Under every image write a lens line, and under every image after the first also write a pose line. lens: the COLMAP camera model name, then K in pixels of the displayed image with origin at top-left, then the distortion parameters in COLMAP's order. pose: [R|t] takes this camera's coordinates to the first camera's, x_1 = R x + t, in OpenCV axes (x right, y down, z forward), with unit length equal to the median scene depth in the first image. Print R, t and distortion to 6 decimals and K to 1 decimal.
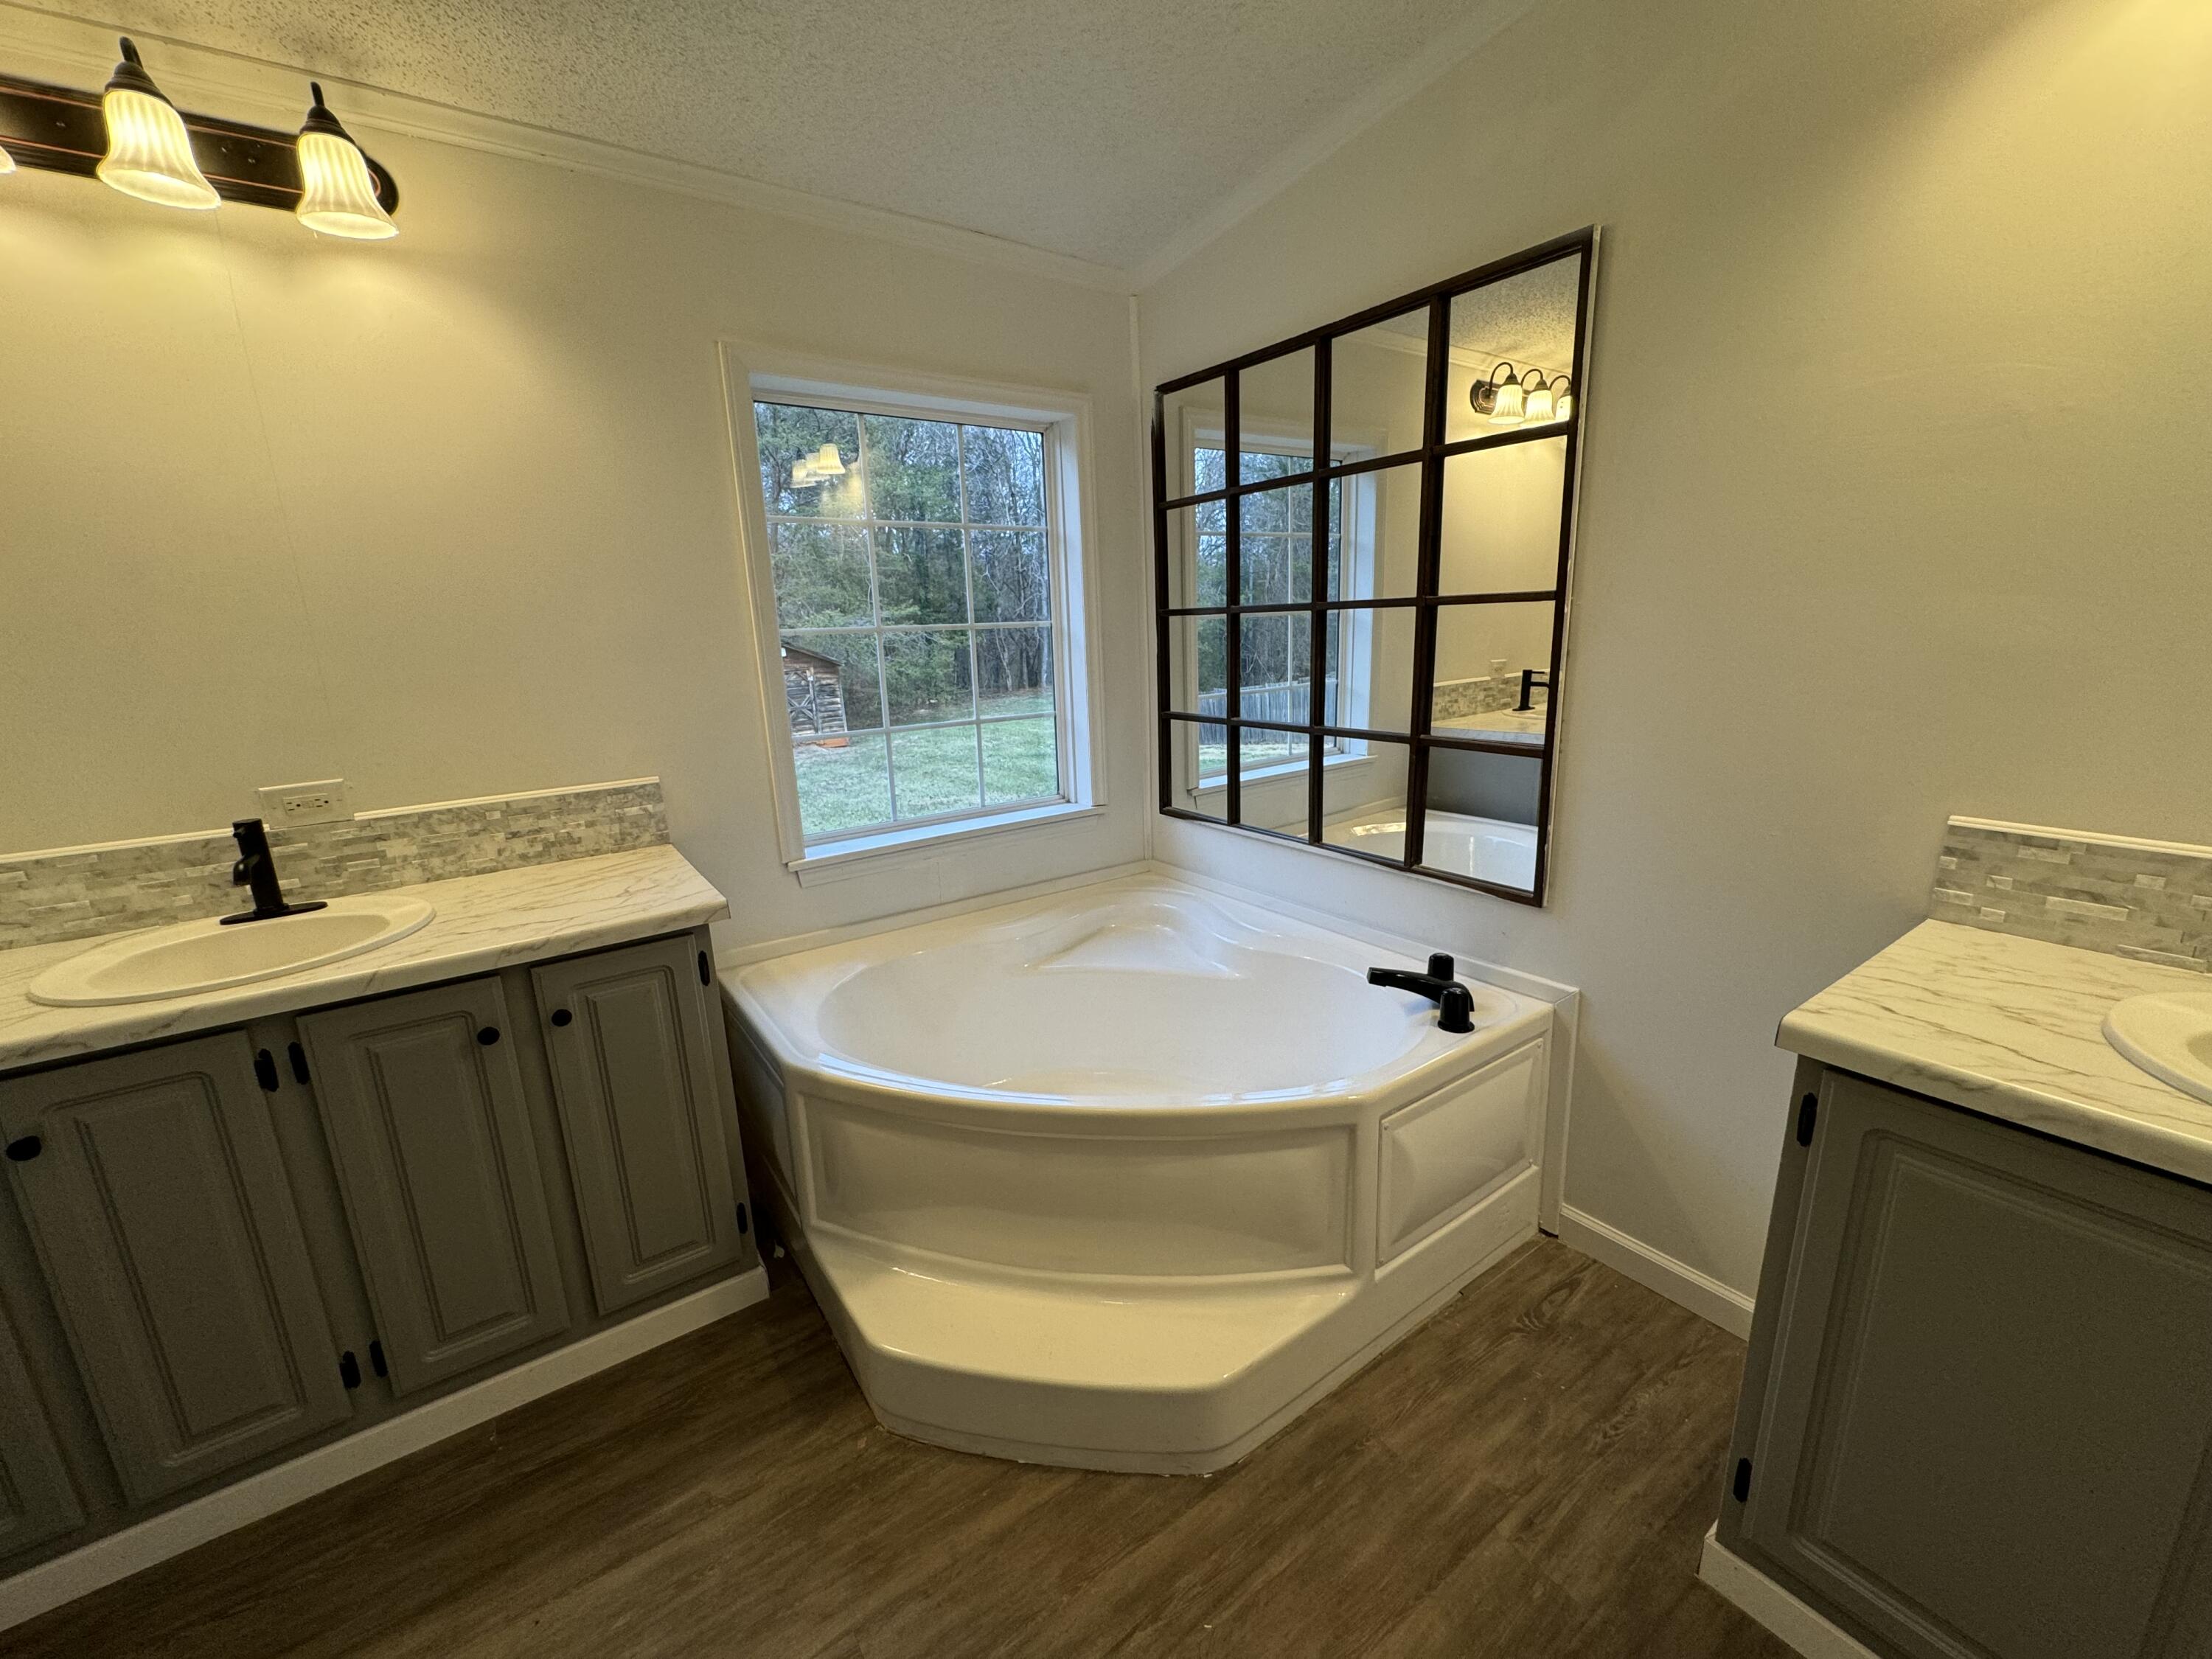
lens RADIAL K [[886.2, 0, 1106.0], [0, 886.2, 829.5], [0, 0, 1]] dist [0.002195, 0.000196]
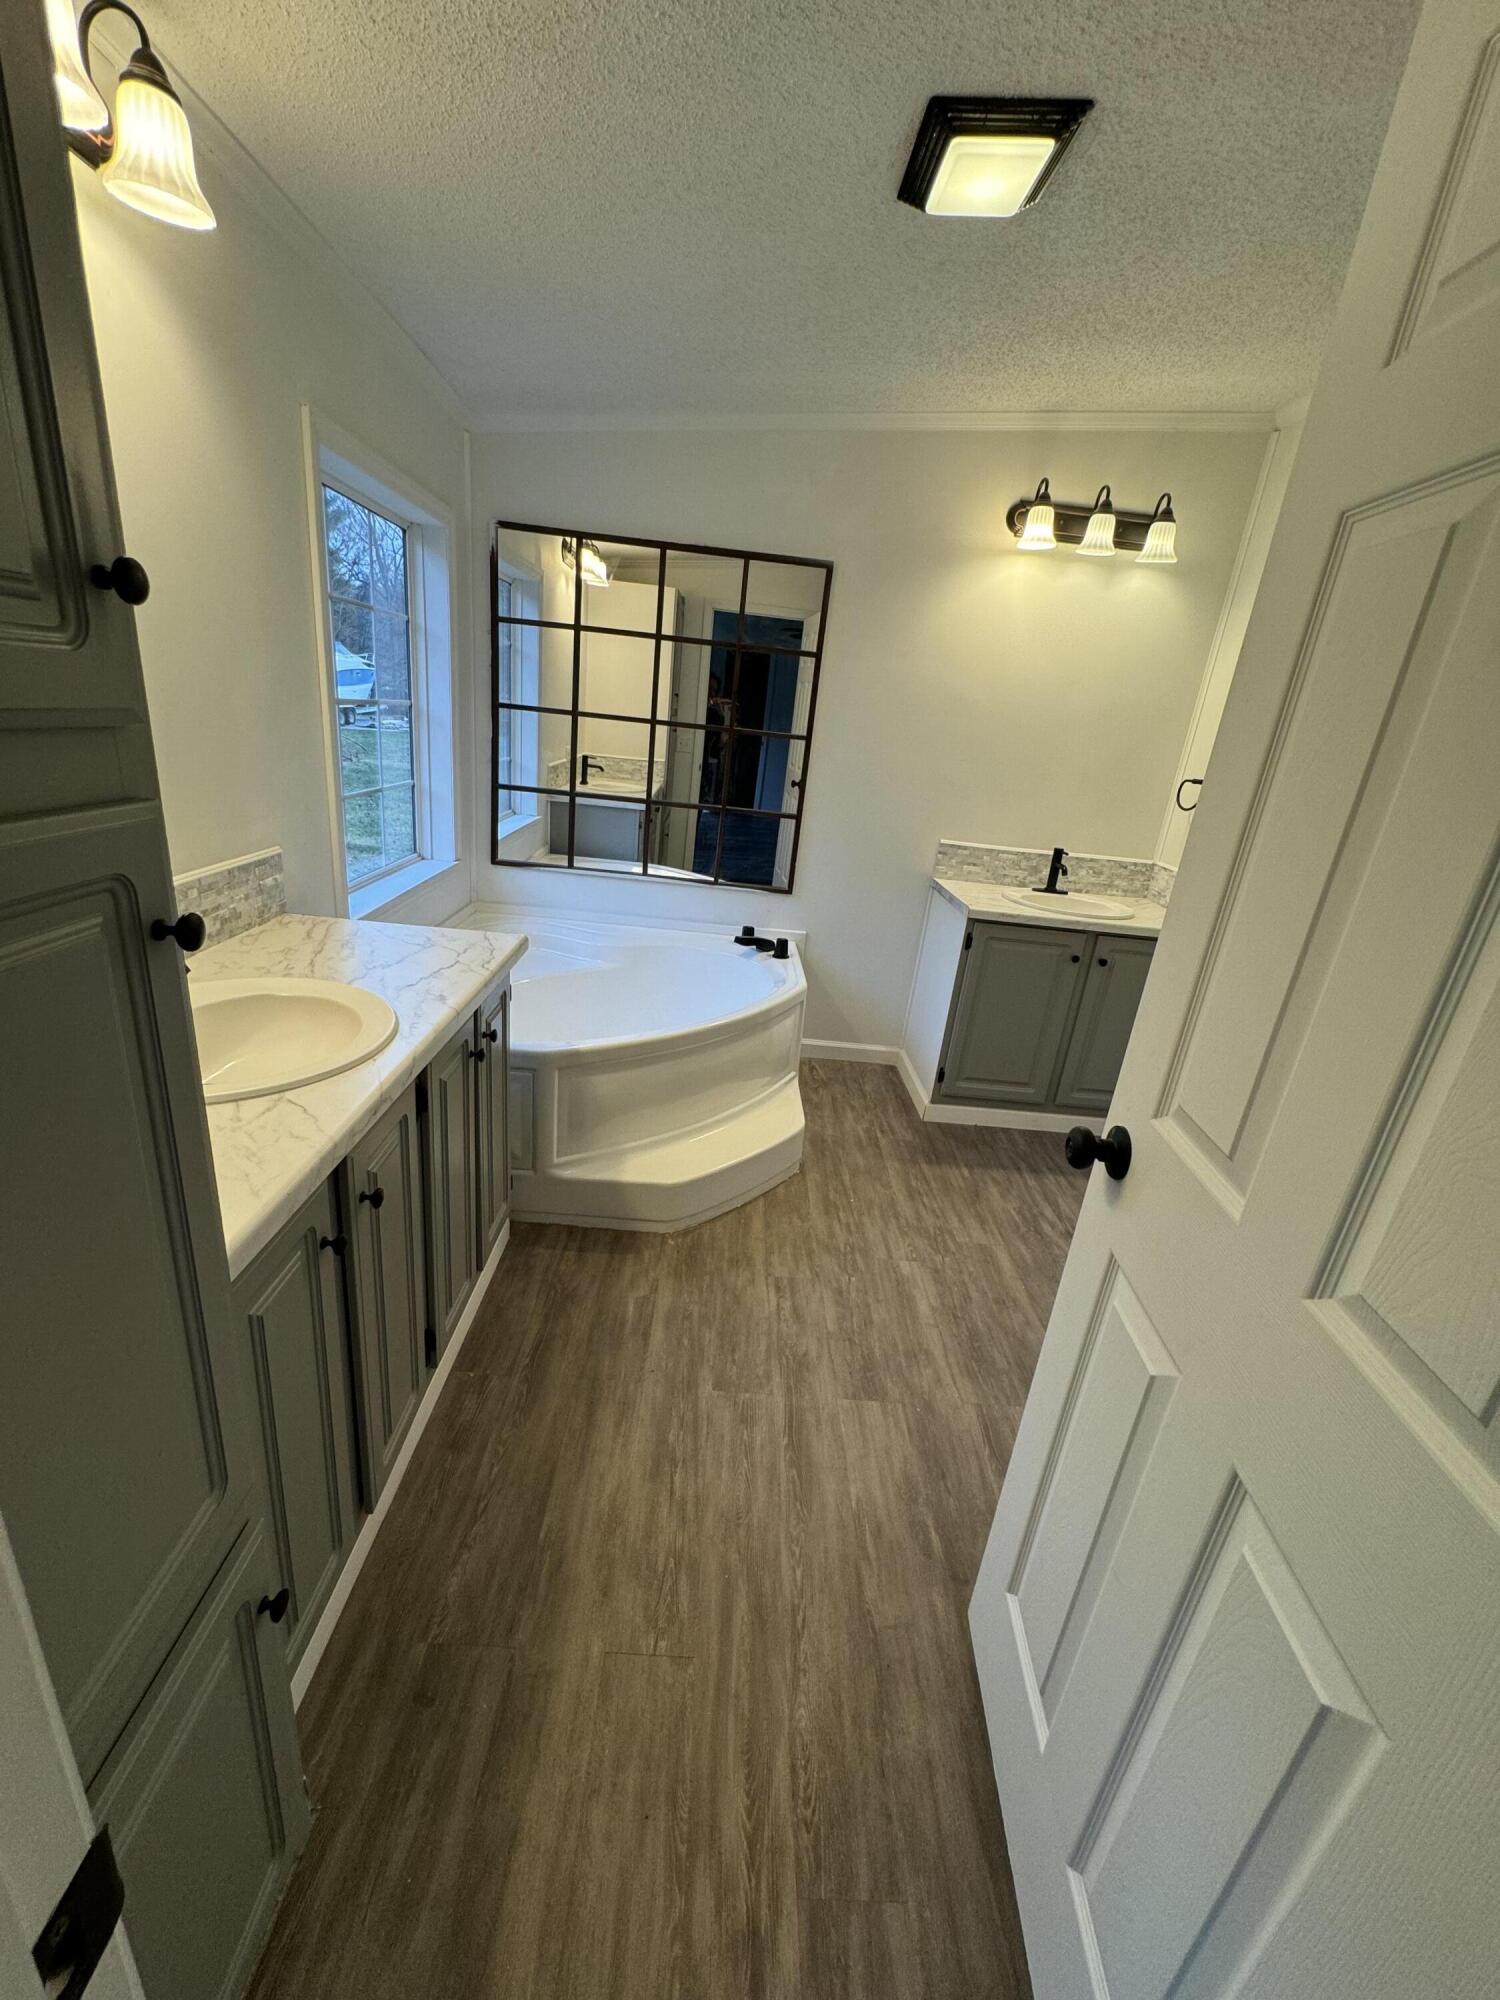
lens RADIAL K [[801.2, 0, 750.0], [0, 801.2, 1000.0], [0, 0, 1]] dist [0.002195, 0.000196]
pose [[0.558145, -0.193430, 0.806882, -1.113175], [0.069301, 0.979917, 0.186974, -0.024418], [-0.826844, -0.048441, 0.560341, 0.042263]]
